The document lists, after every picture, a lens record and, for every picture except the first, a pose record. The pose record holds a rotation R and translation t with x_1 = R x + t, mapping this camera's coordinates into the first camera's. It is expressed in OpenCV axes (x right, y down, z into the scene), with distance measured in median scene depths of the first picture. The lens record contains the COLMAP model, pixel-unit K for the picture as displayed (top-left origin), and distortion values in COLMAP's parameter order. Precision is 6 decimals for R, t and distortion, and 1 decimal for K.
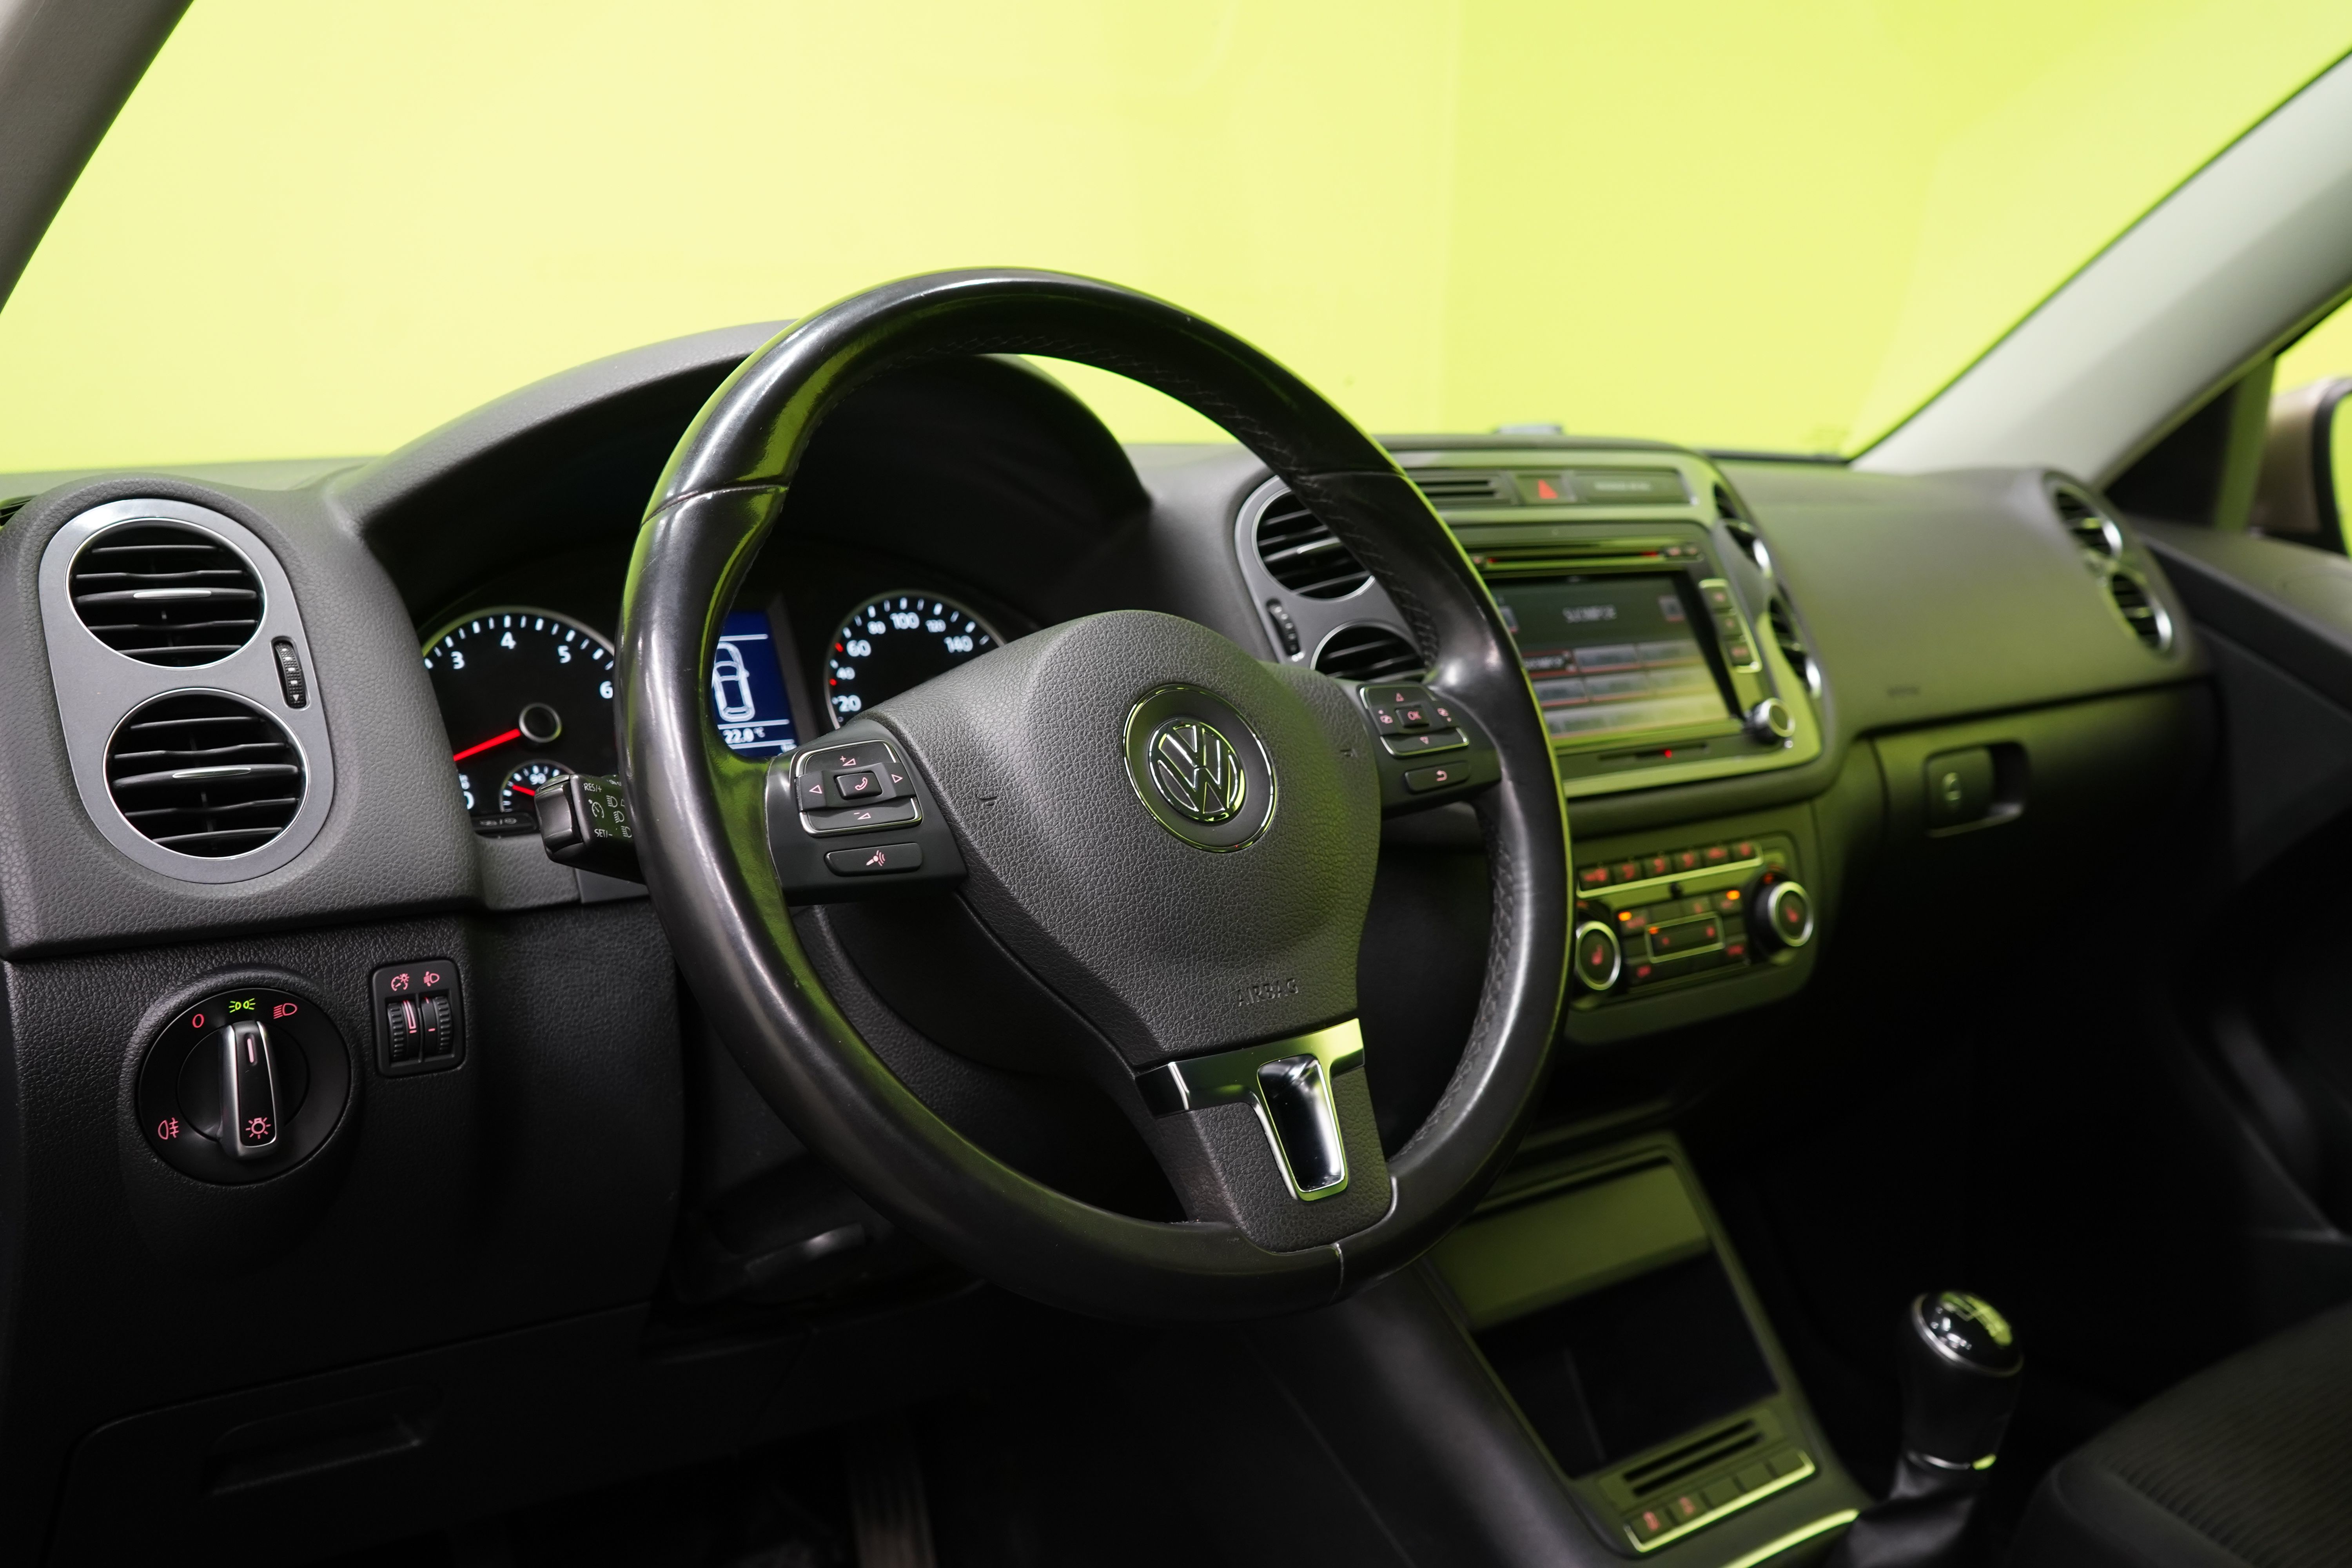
lens RADIAL K [[2184.5, 0, 1167.7], [0, 2184.5, 772.0], [0, 0, 1]] dist [0.013766, 0.000000]
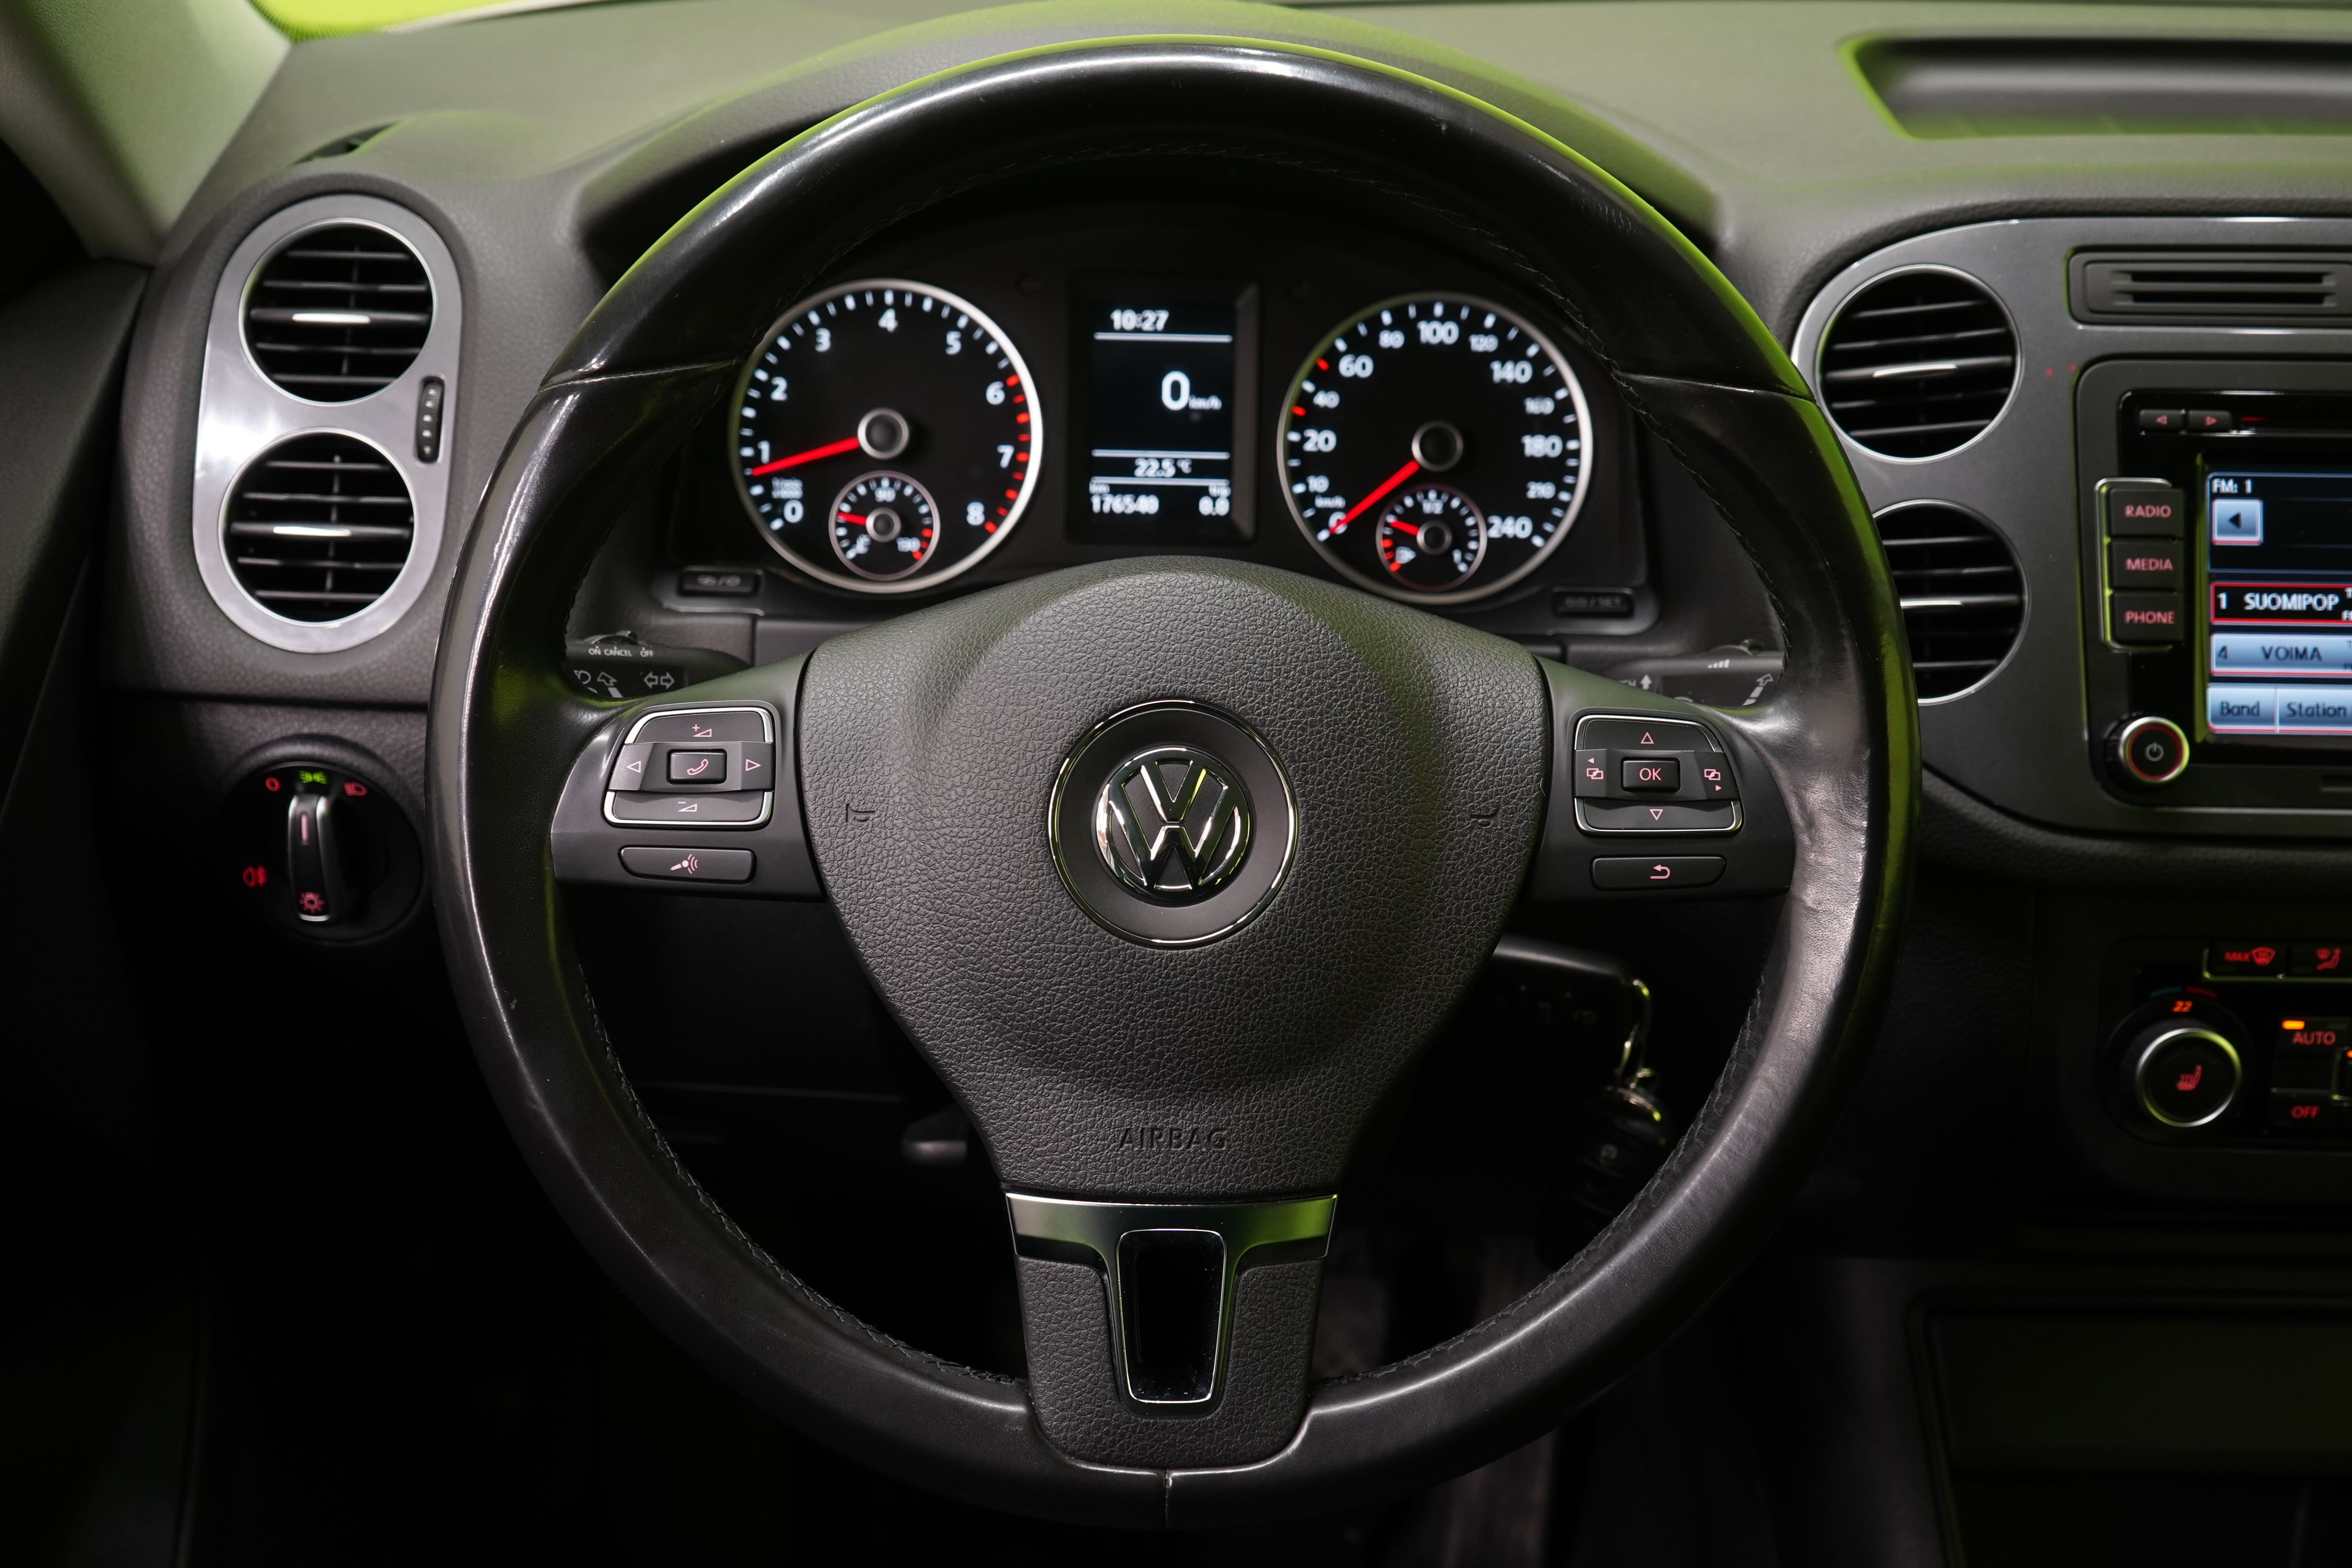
lens RADIAL K [[2668.5, 0, 1179.2], [0, 2668.5, 793.7], [0, 0, 1]] dist [0.025260, 0.000000]
pose [[0.782400, 0.291549, -0.550317, 0.380965], [-0.108594, 0.933983, 0.340417, -0.236973], [0.613235, -0.206581, 0.762409, 0.231938]]
